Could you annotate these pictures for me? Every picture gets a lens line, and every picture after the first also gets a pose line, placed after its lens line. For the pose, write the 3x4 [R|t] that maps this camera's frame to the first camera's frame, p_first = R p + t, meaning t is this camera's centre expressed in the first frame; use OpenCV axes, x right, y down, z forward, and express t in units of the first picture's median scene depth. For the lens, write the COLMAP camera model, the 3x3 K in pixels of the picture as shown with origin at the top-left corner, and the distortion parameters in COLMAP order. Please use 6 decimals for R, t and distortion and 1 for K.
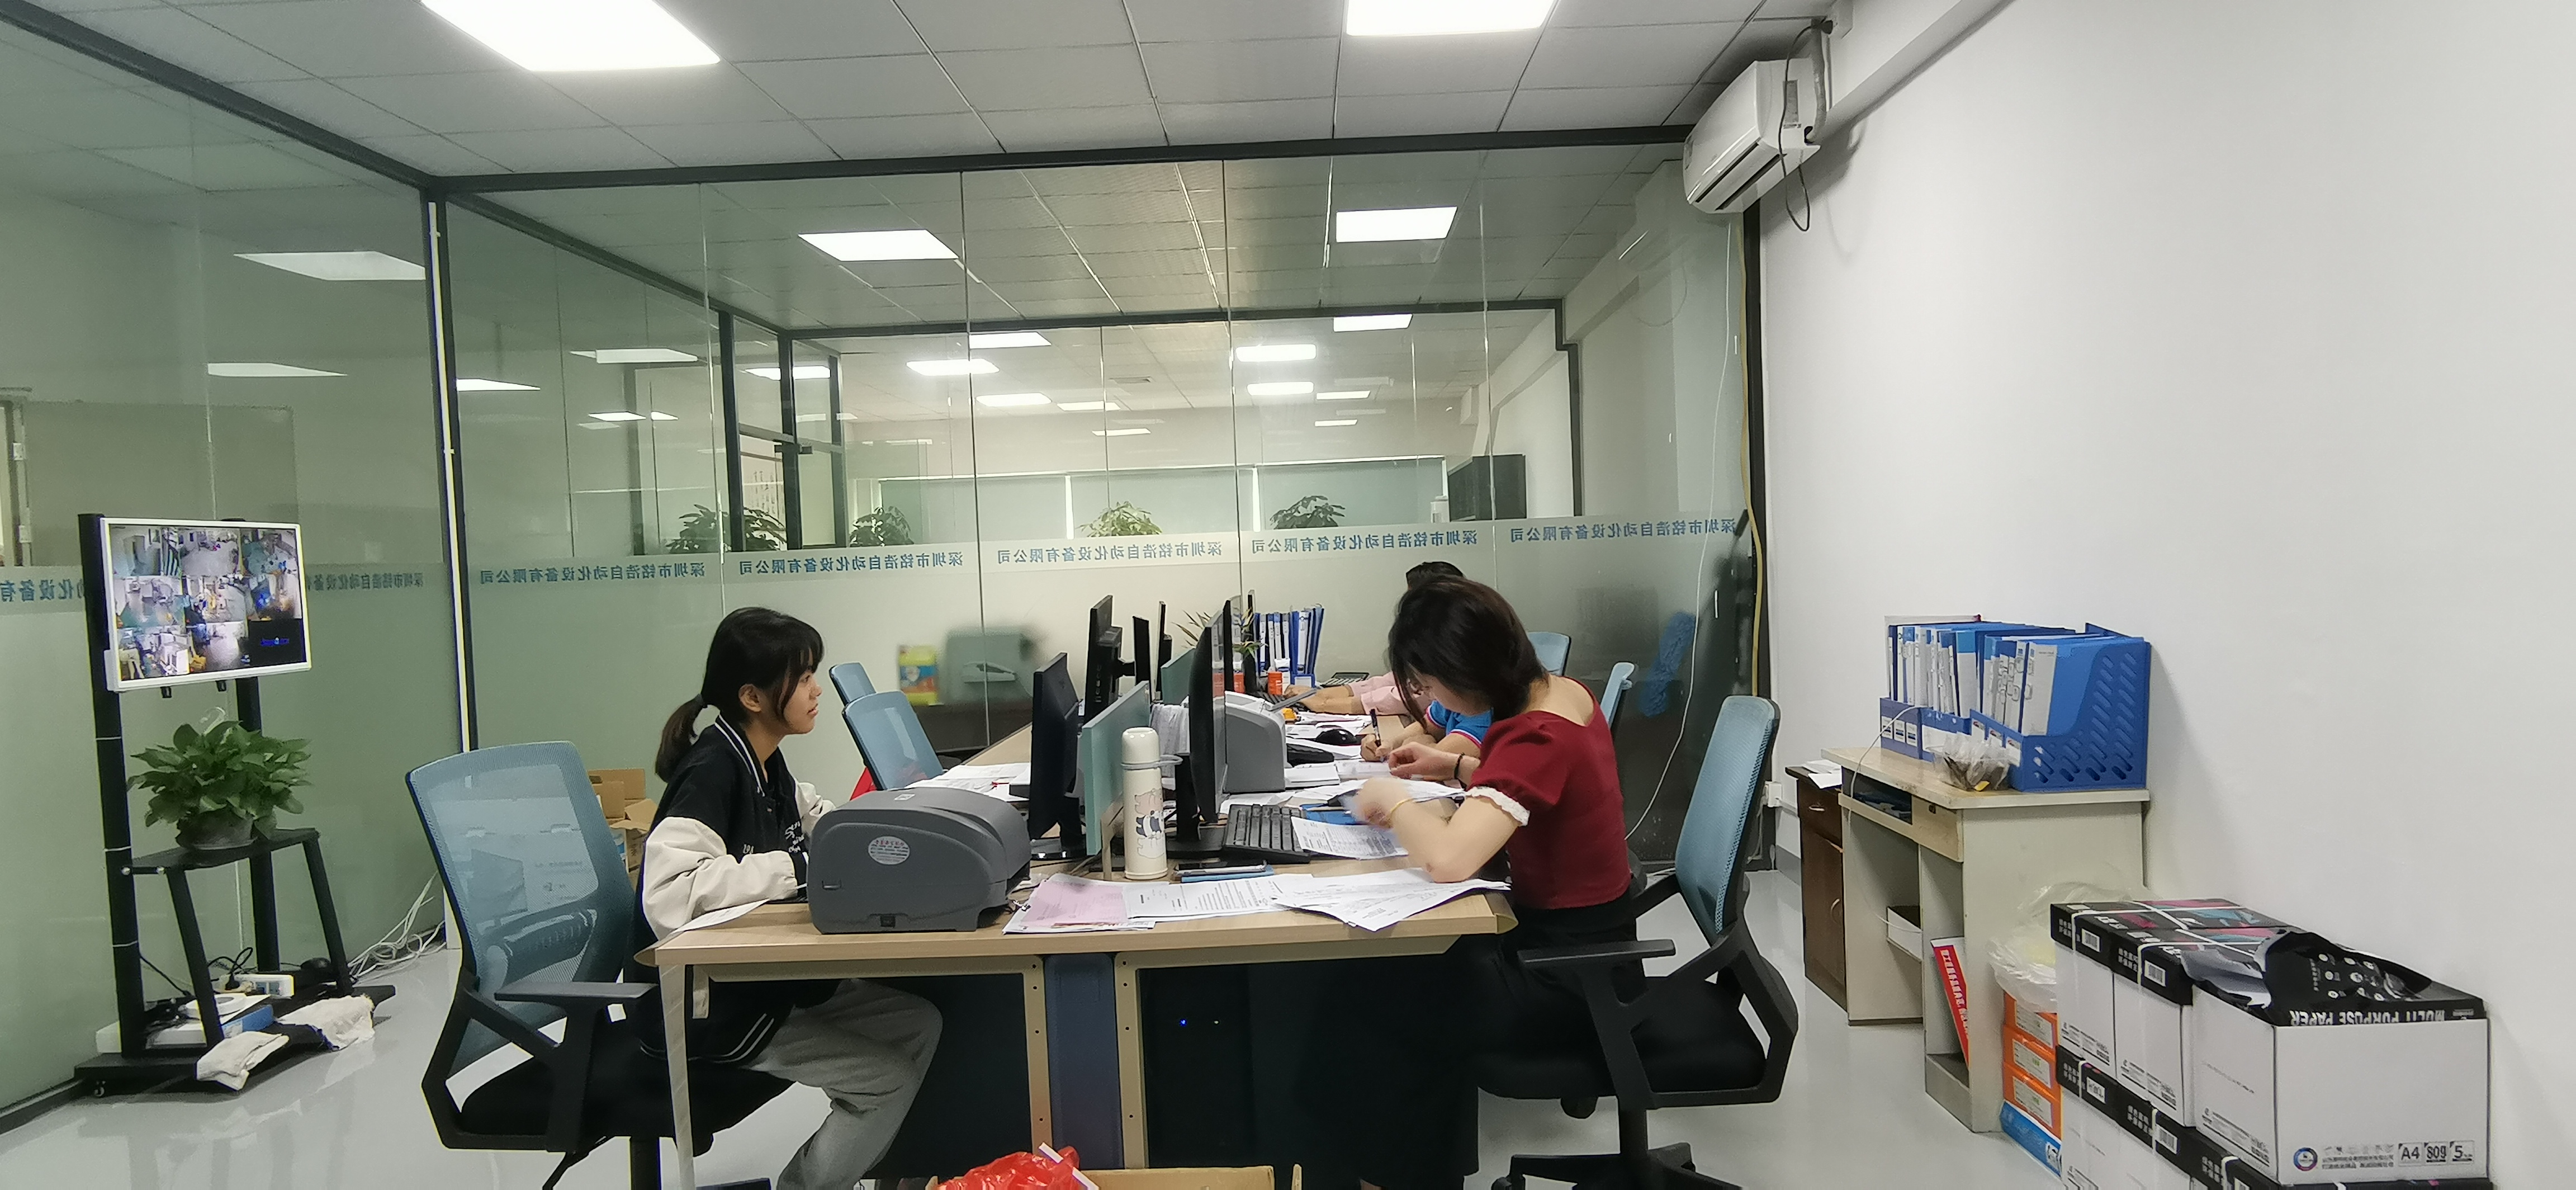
lens RADIAL K [[1542.7, 0, 1299.0], [0, 1542.7, 616.6], [0, 0, 1]] dist [-0.008031, -0.001618]
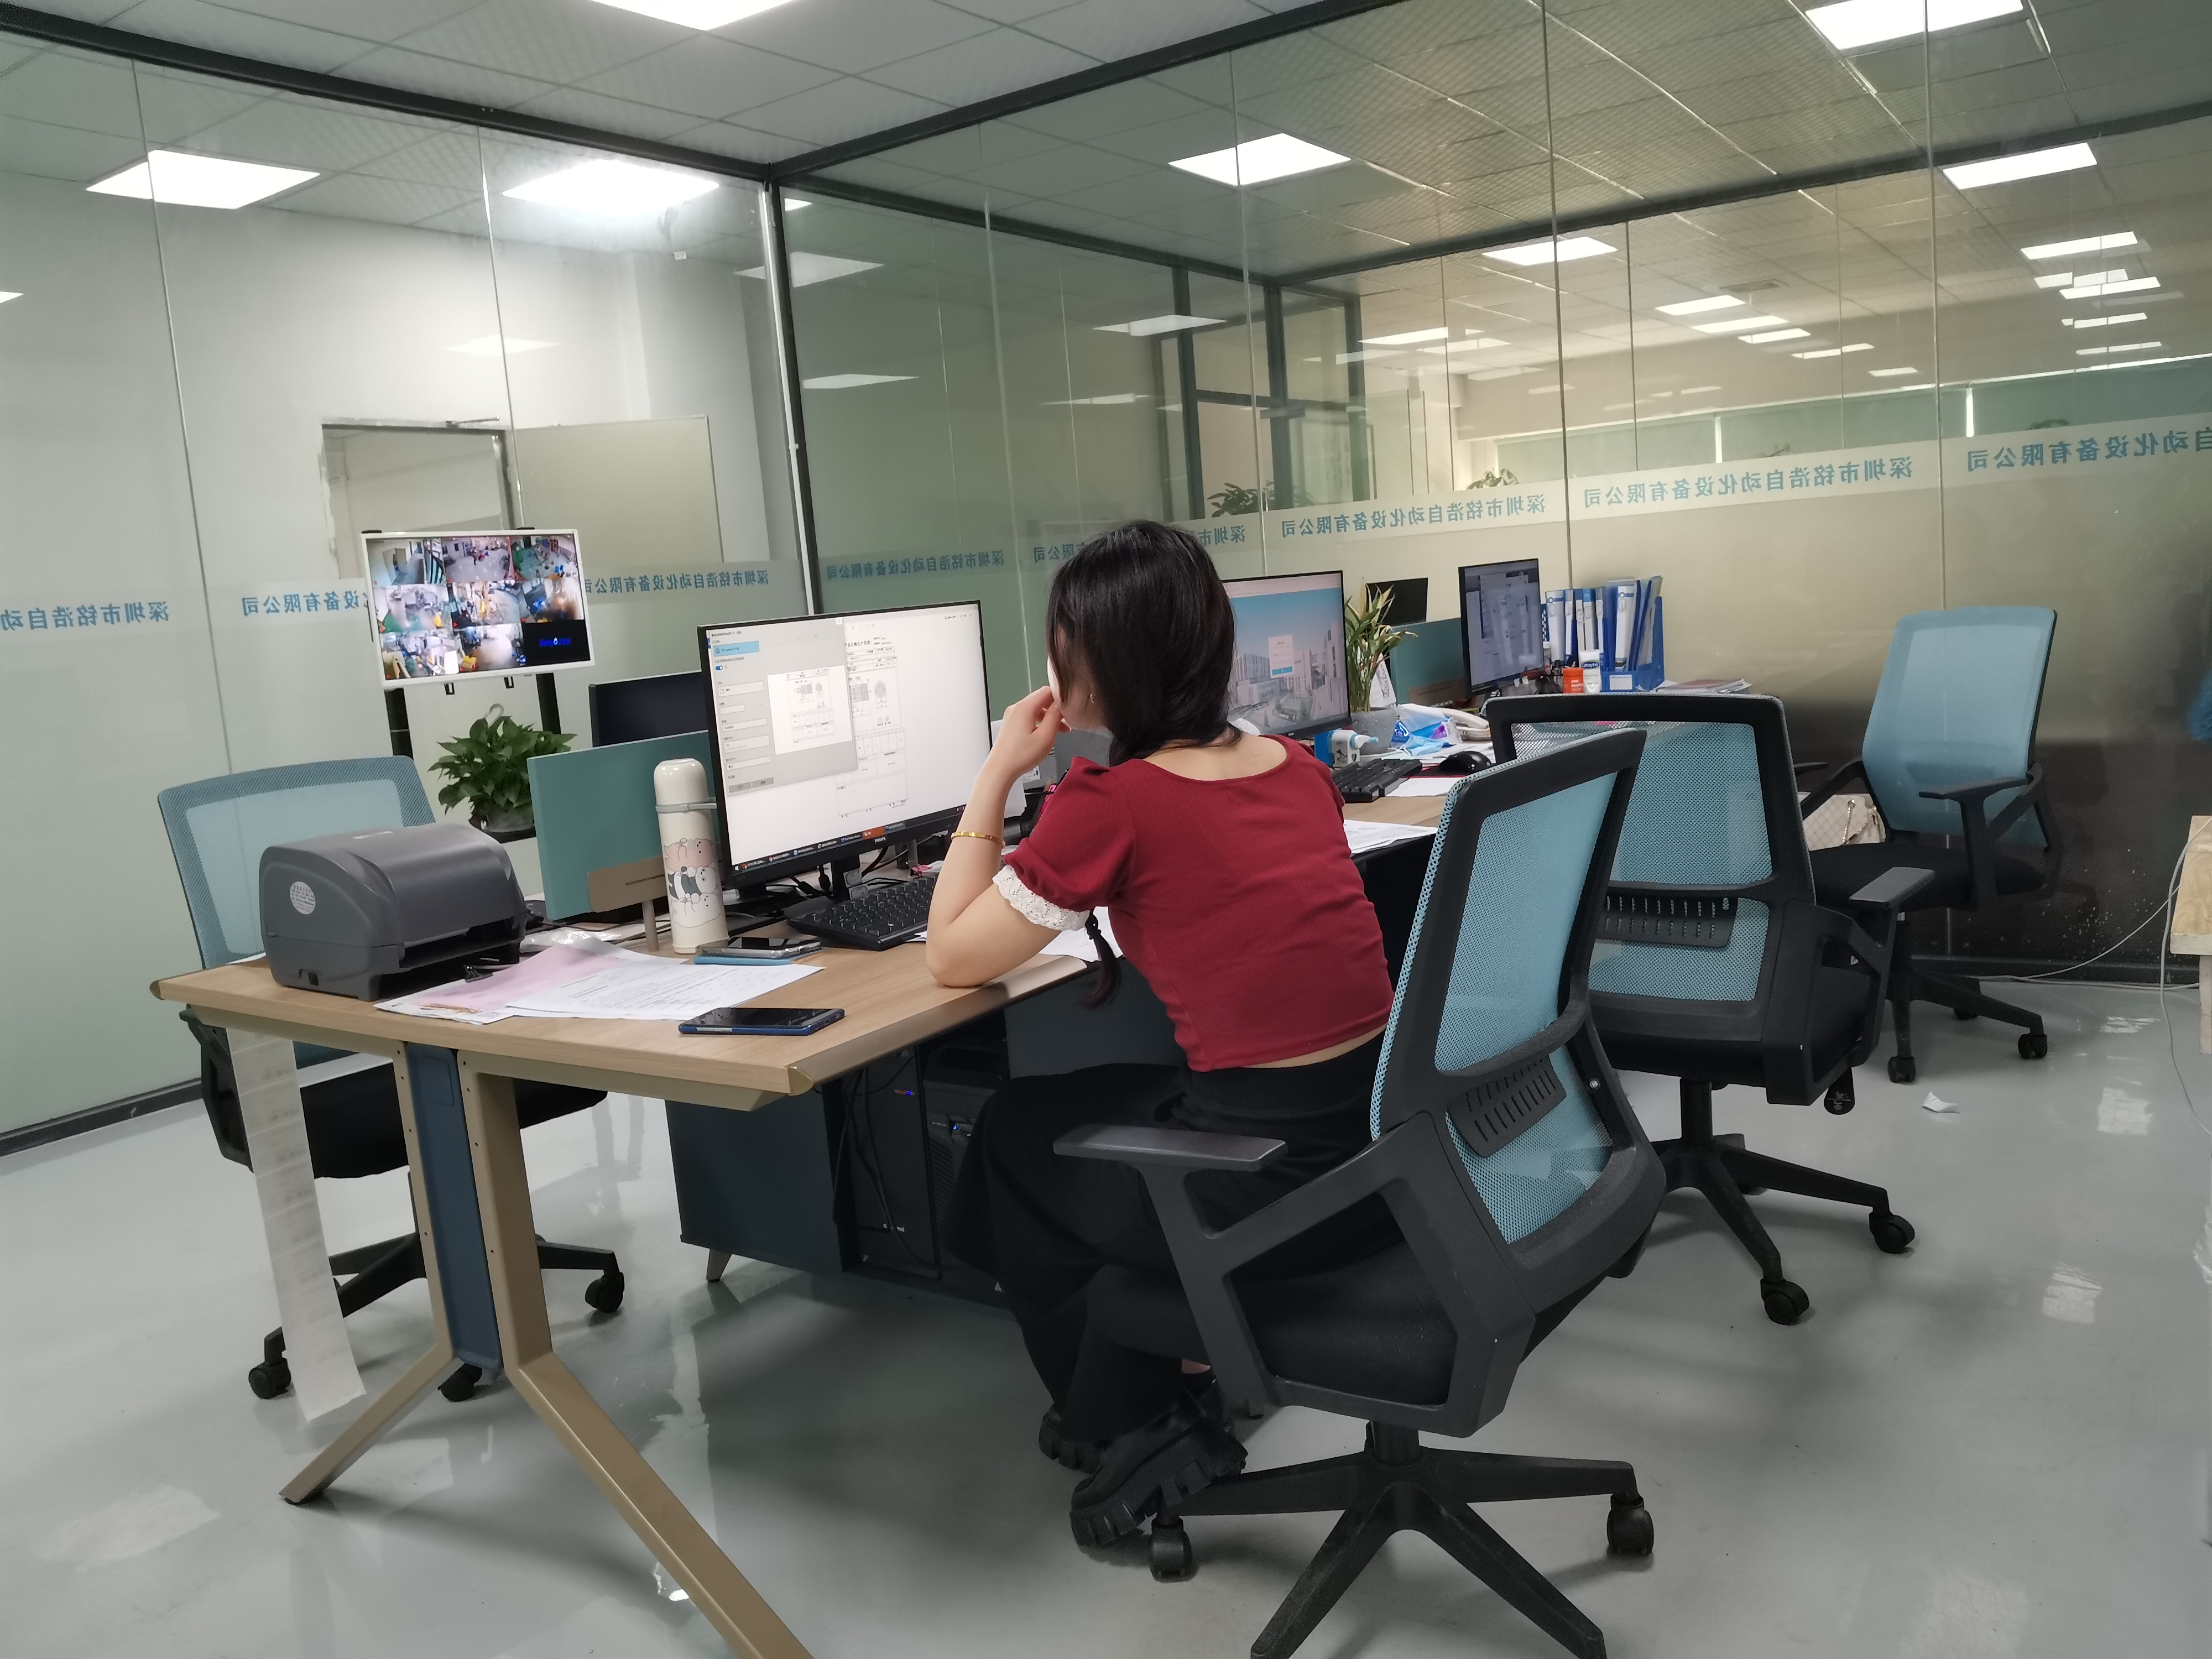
lens RADIAL K [[1675.2, 0, 1105.4], [0, 1675.2, 816.2], [0, 0, 1]] dist [-0.008156, -0.027493]
pose [[0.827746, 0.049887, -0.558880, 0.323526], [0.024073, 0.991965, 0.124199, 0.001402], [0.560586, -0.116259, 0.819895, 0.259701]]
